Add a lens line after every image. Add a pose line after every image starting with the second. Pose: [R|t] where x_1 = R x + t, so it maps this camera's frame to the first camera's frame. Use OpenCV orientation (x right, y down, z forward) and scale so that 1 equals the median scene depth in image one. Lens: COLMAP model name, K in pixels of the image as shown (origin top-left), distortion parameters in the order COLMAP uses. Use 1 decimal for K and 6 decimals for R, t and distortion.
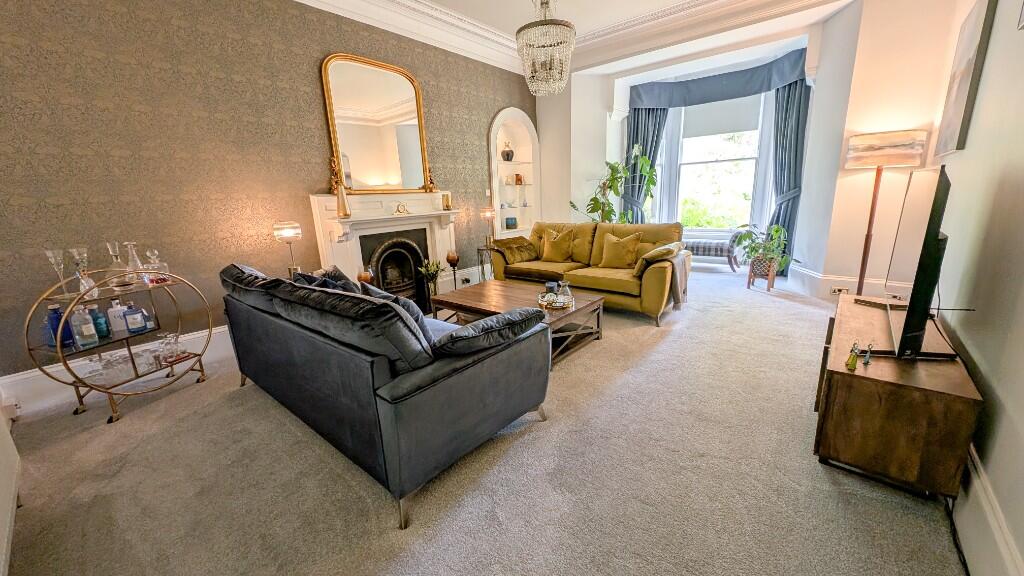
lens RADIAL K [[379.2, 0, 513.5], [0, 379.2, 286.0], [0, 0, 1]] dist [0.001816, -0.000081]
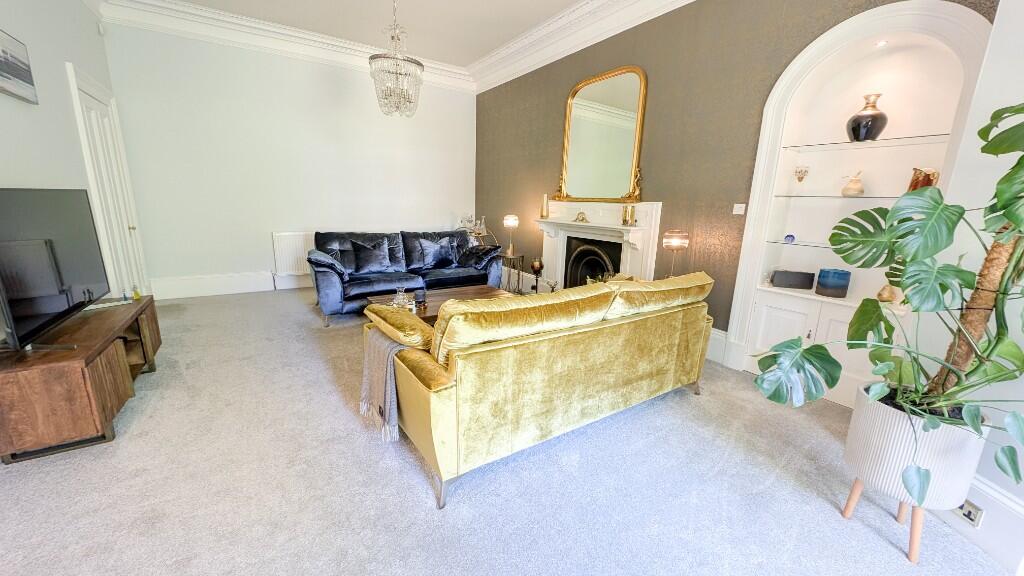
lens RADIAL K [[379.2, 0, 513.5], [0, 379.2, 286.0], [0, 0, 1]] dist [0.001816, -0.000081]
pose [[-0.273868, 0.242469, -0.930701, 0.639787], [-0.245040, 0.918172, 0.311311, -0.258473], [0.930028, 0.313318, -0.192044, 0.914996]]
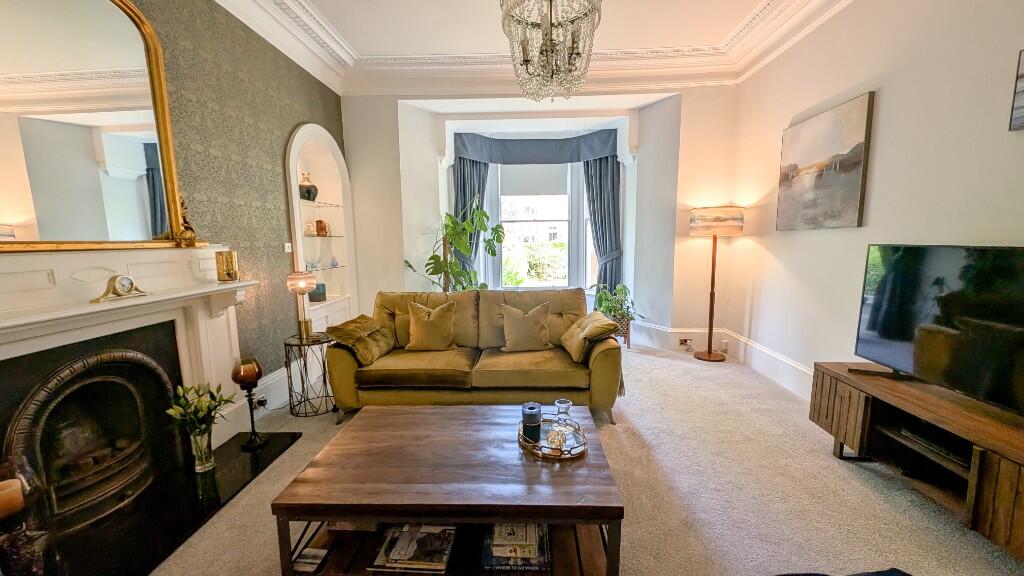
lens RADIAL K [[379.2, 0, 513.5], [0, 379.2, 286.0], [0, 0, 1]] dist [0.001816, -0.000081]
pose [[0.784790, -0.044415, 0.618168, -0.179863], [0.125732, 0.988097, -0.088628, -0.093037], [-0.606874, 0.147278, 0.781033, 0.338347]]
